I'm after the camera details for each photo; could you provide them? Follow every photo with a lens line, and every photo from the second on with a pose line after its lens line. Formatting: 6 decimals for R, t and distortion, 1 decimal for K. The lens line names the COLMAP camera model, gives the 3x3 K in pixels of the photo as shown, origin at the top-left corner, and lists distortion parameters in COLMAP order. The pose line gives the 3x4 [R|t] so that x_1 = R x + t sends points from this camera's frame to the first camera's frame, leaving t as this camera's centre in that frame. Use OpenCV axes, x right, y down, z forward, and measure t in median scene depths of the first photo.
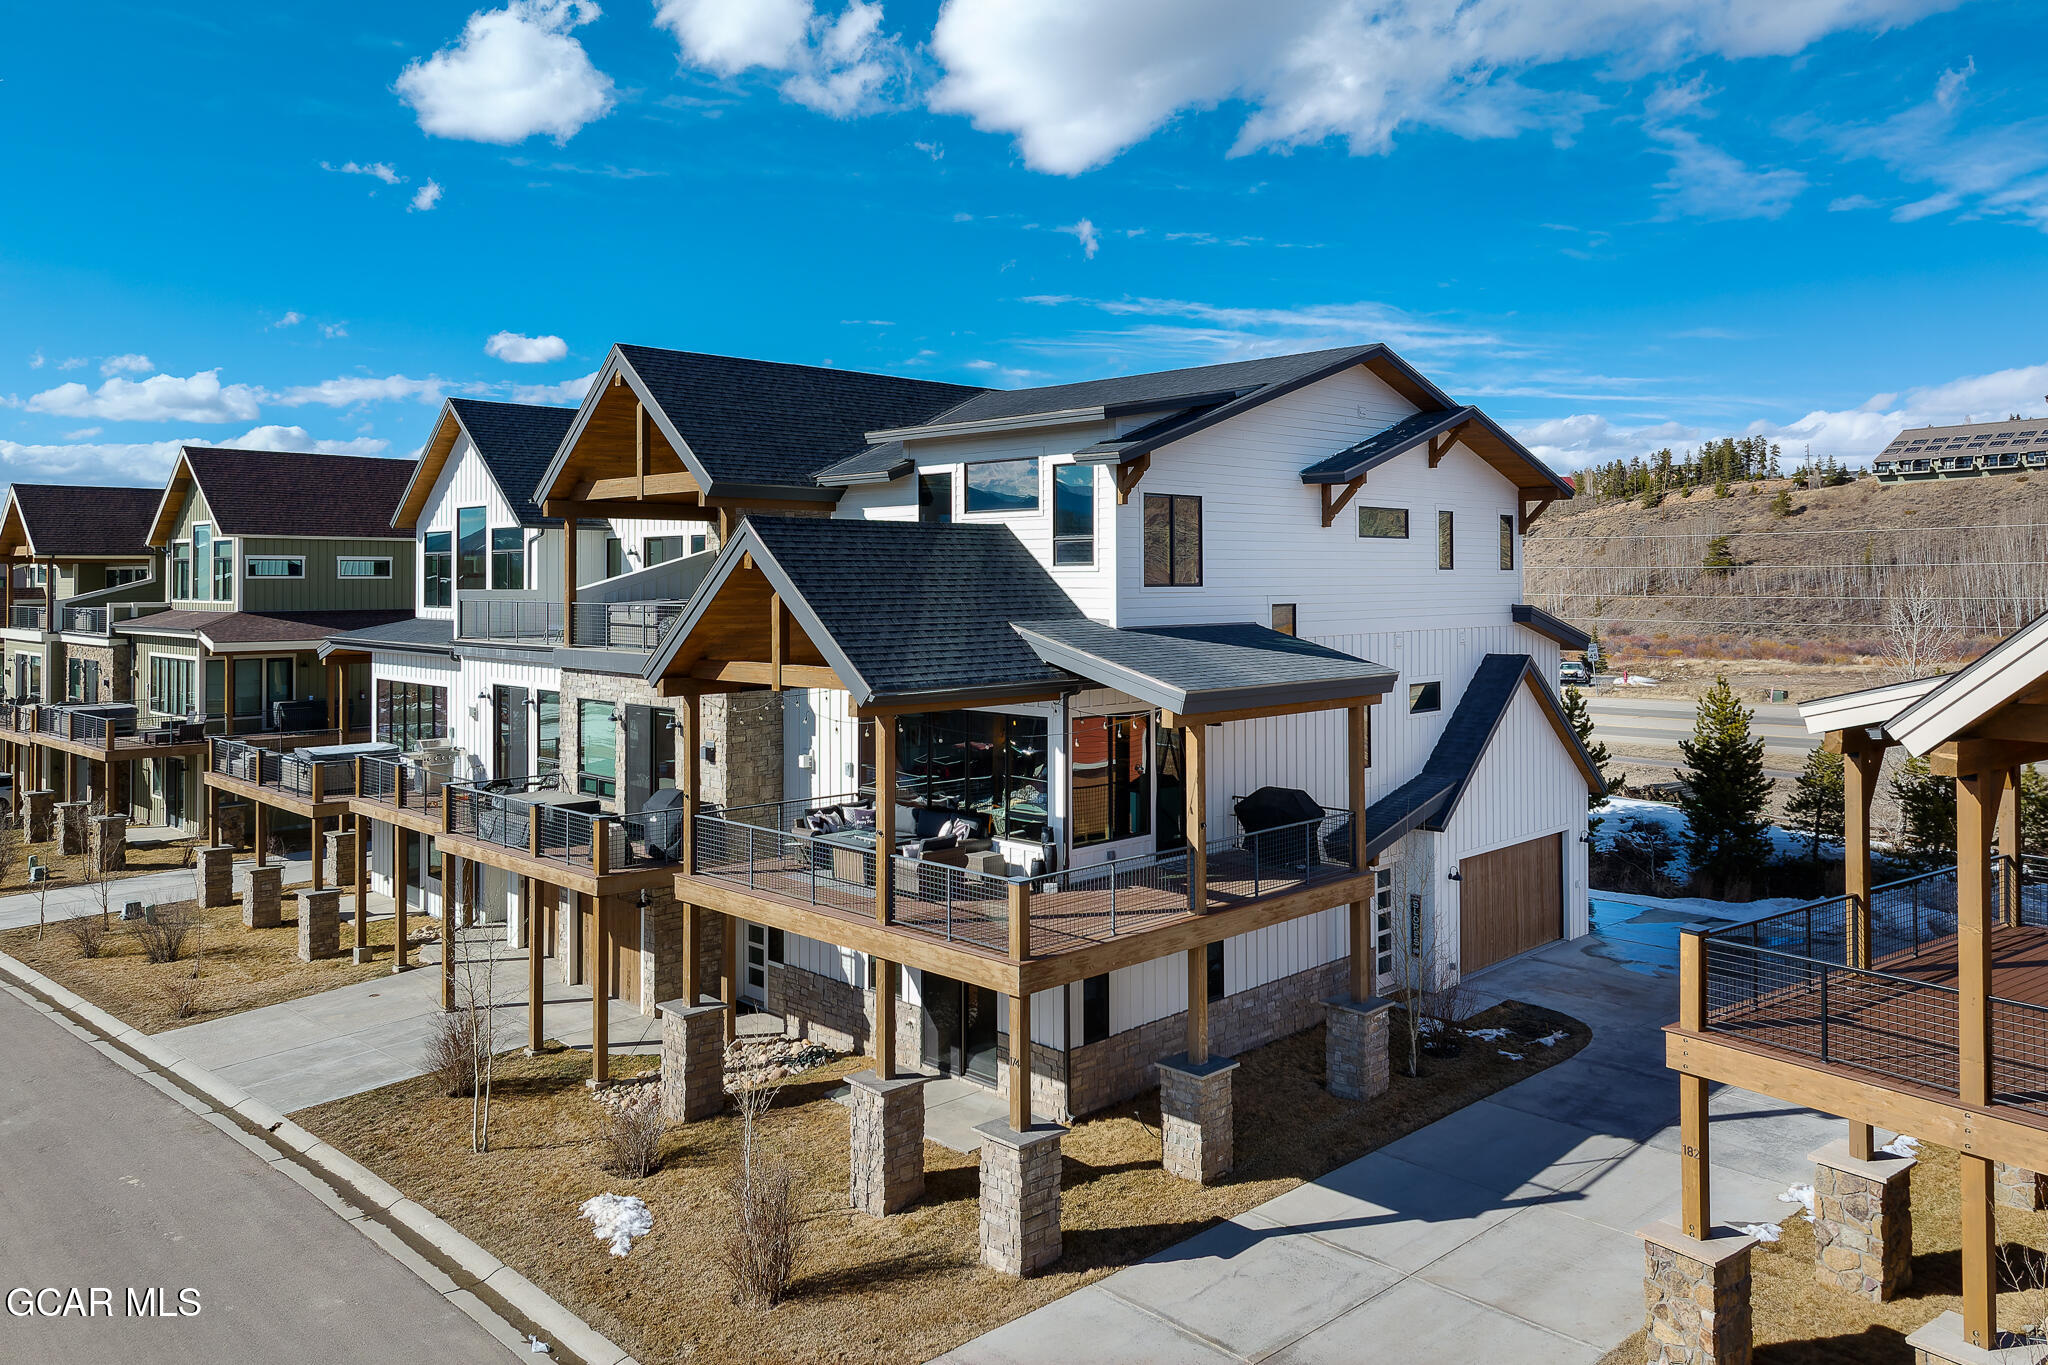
lens RADIAL K [[1476.4, 0, 1071.5], [0, 1476.4, 572.6], [0, 0, 1]] dist [-0.008124, -0.000680]
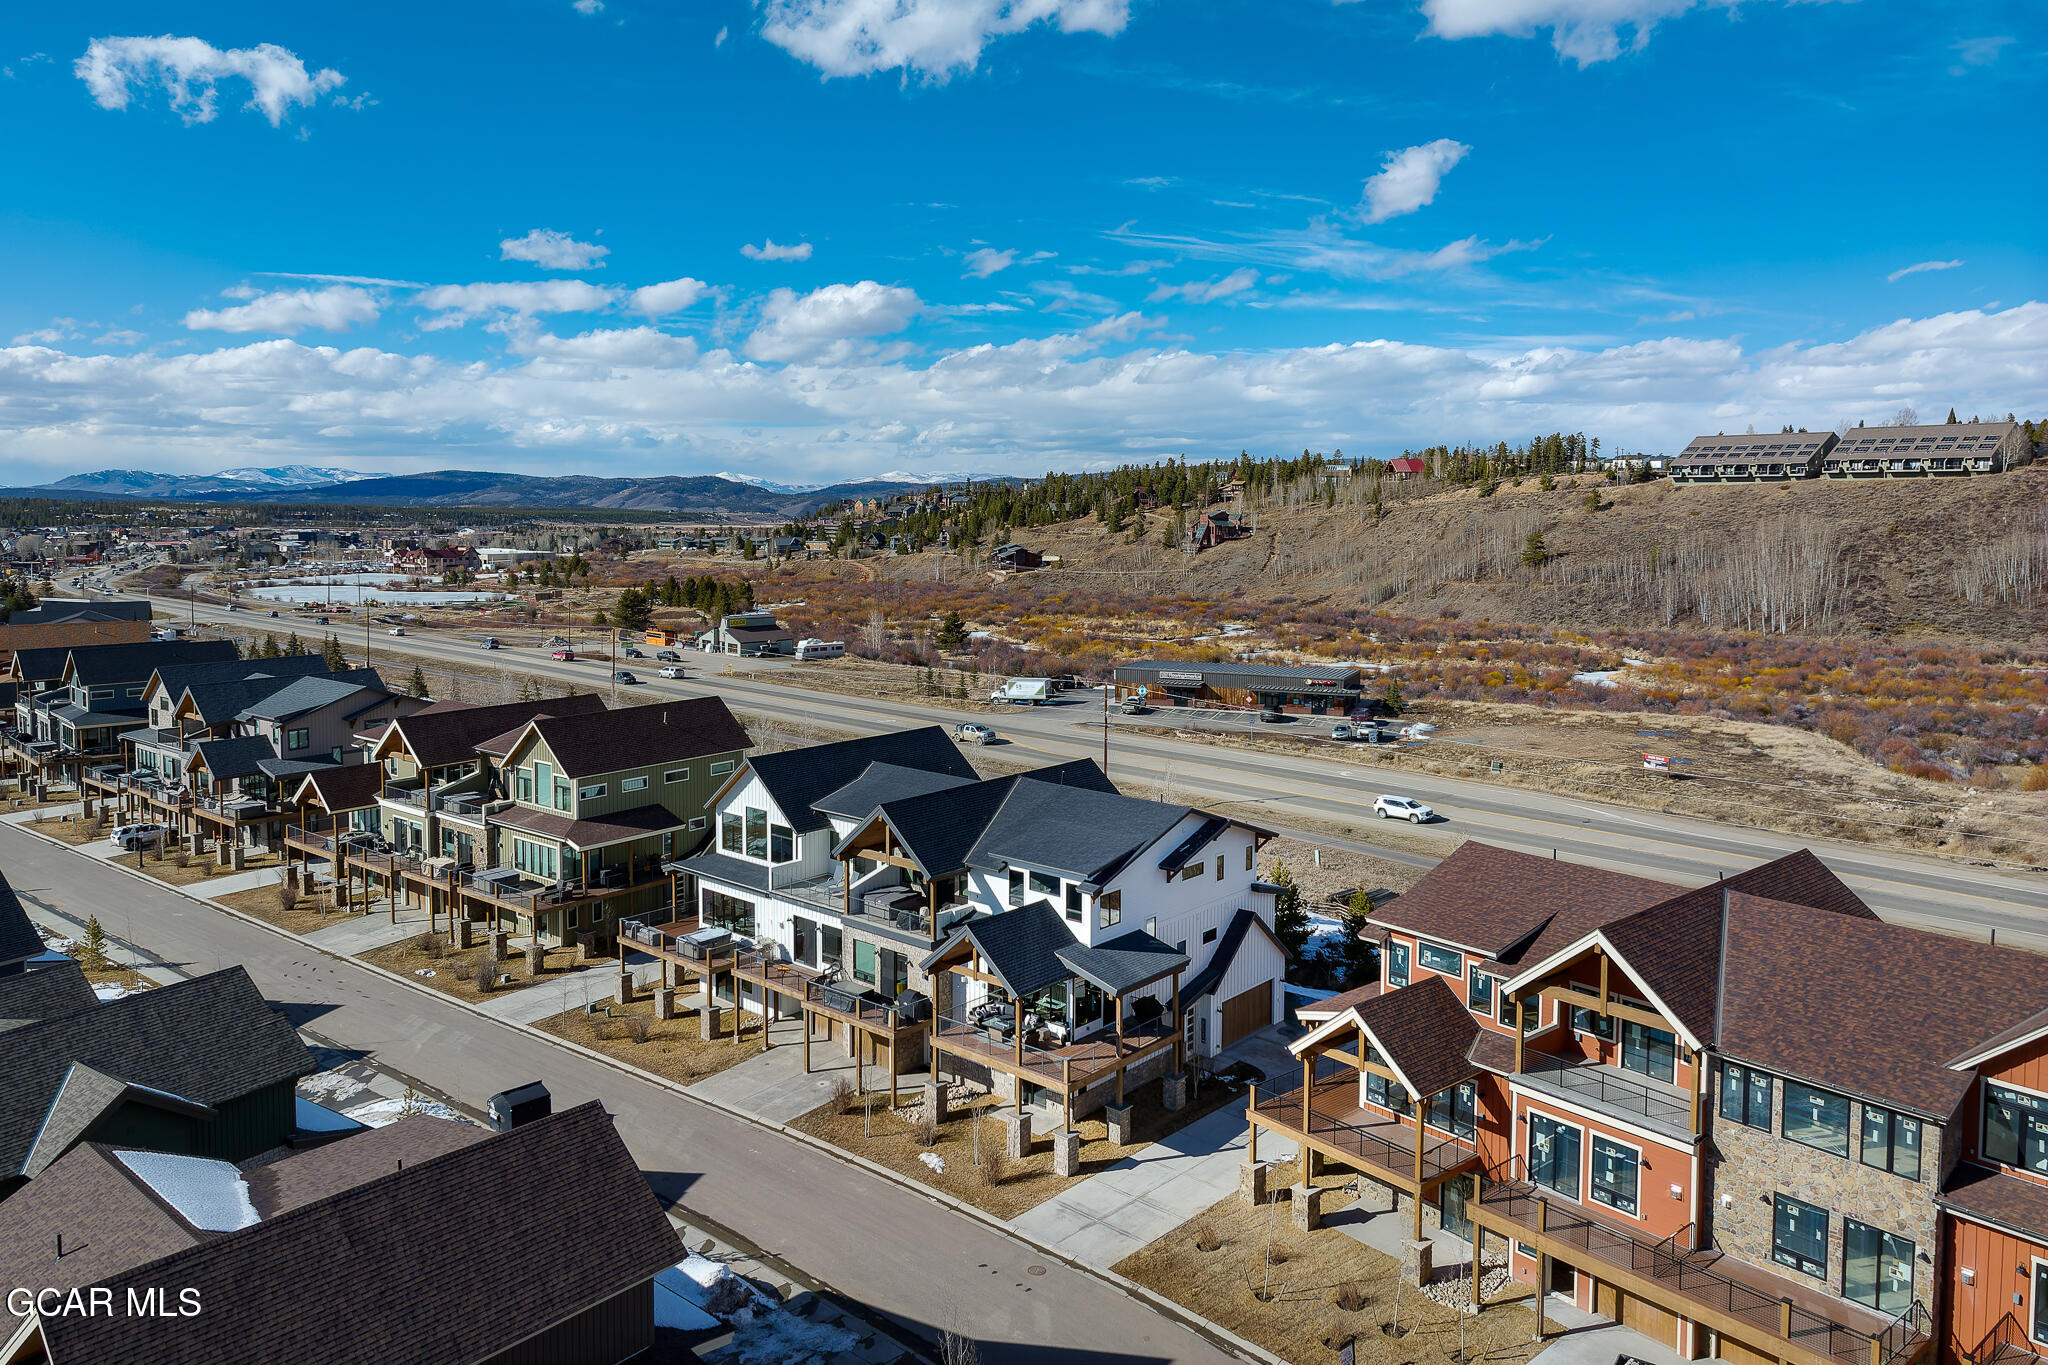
lens RADIAL K [[1476.4, 0, 1071.5], [0, 1476.4, 572.6], [0, 0, 1]] dist [-0.008124, -0.000680]
pose [[0.997145, 0.004883, 0.075352, -0.178789], [-0.010279, 0.997396, 0.071389, -0.708311], [-0.074807, -0.071960, 0.994598, -1.400986]]
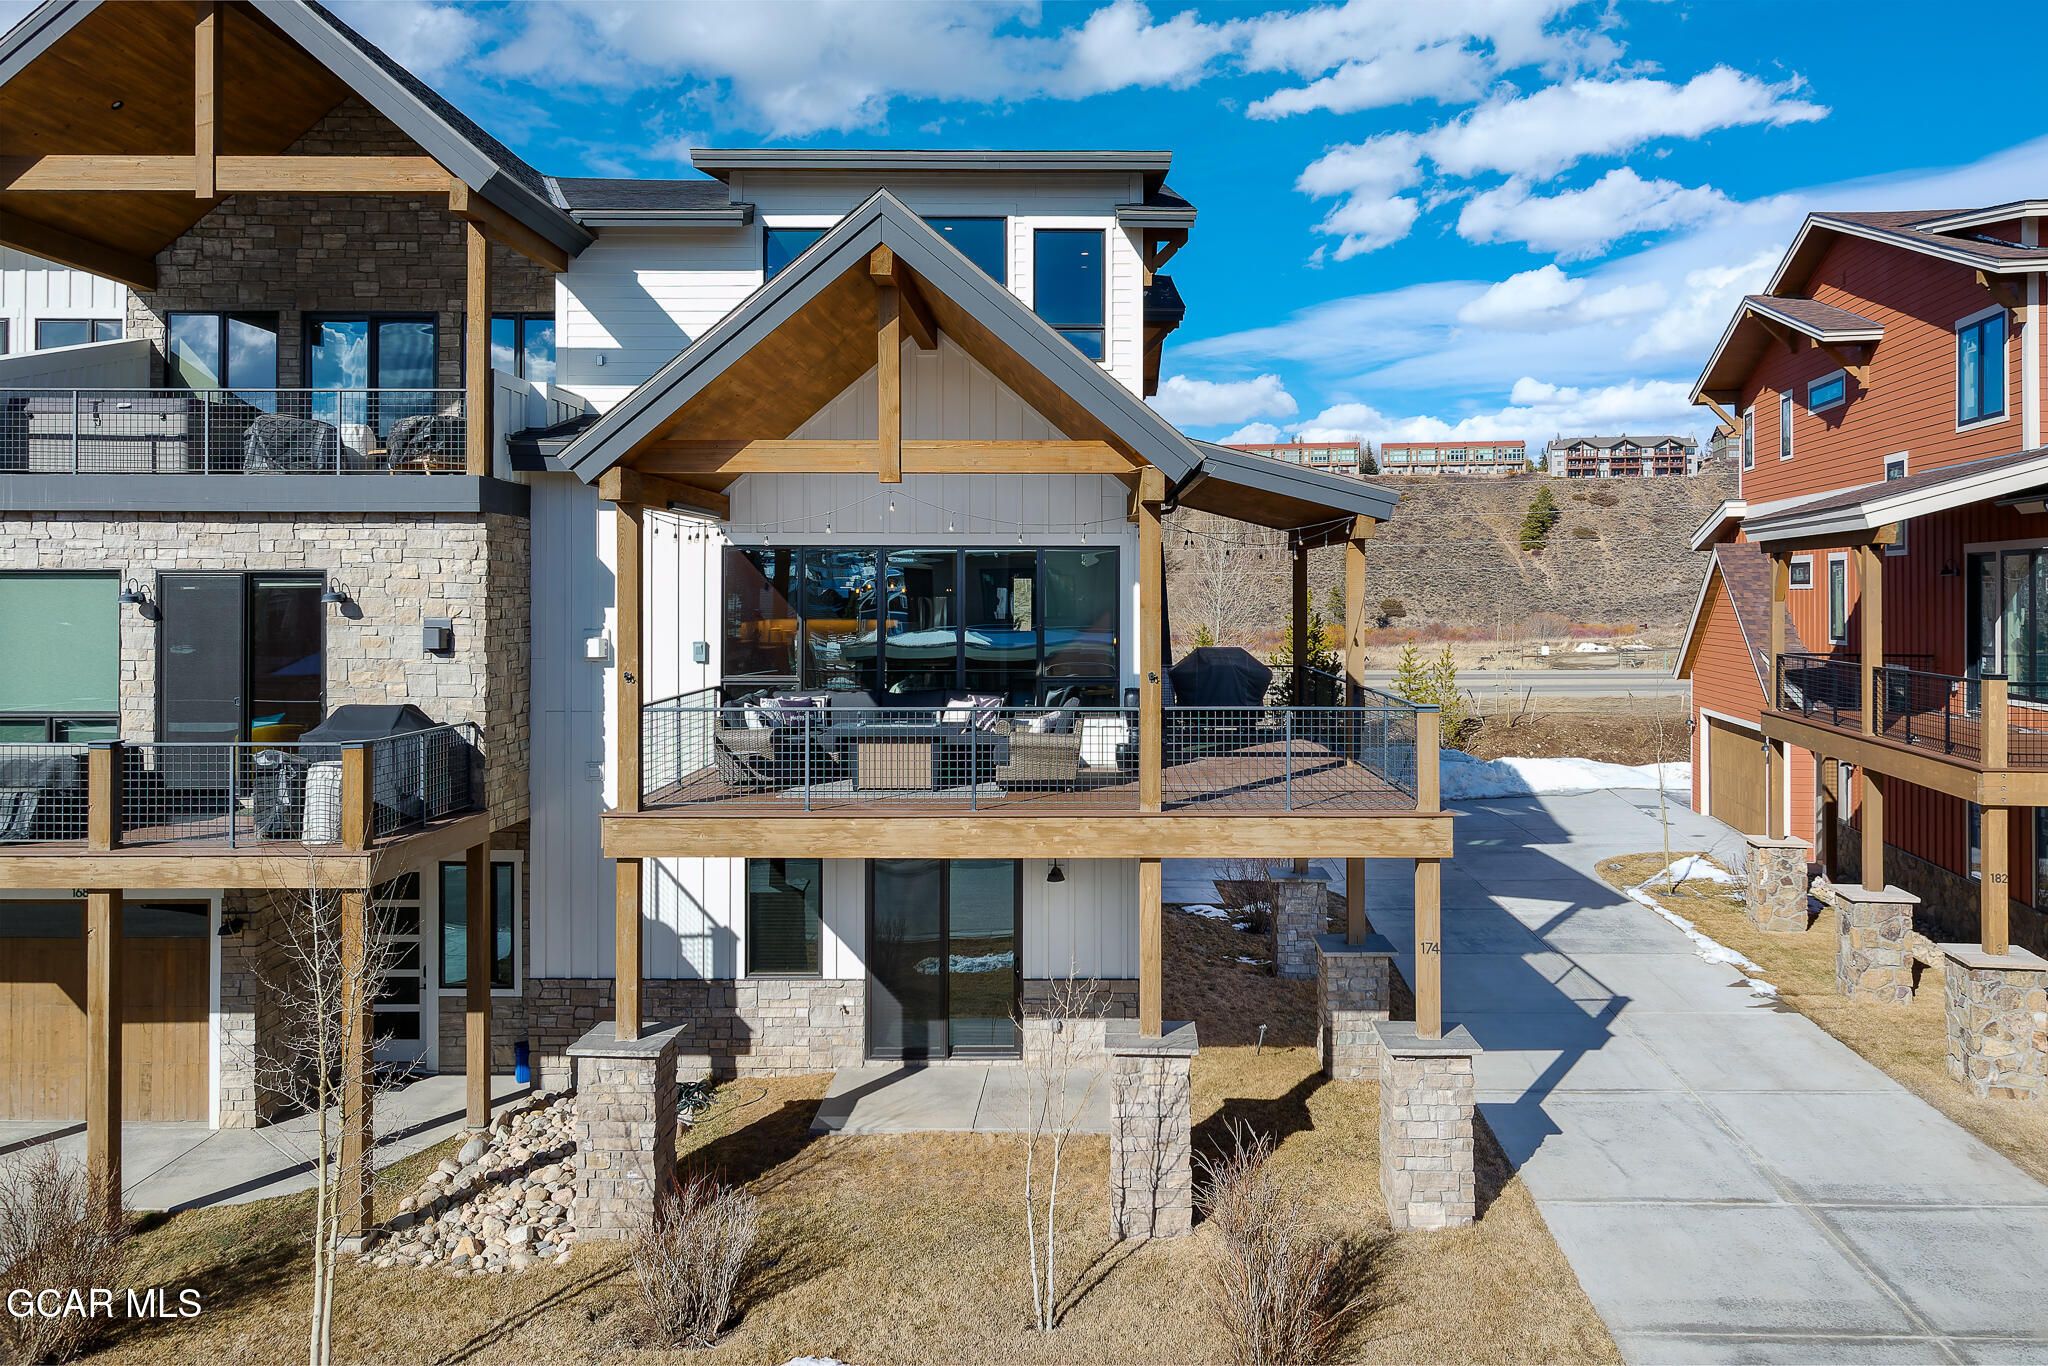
lens RADIAL K [[1388.5, 0, 1050.5], [0, 1388.5, 605.3], [0, 0, 1]] dist [-0.004186, 0.001415]
pose [[0.708756, -0.000183, 0.705453, -0.436273], [-0.001180, 0.999998, 0.001446, 0.102154], [-0.705452, -0.001858, 0.708755, 0.413004]]
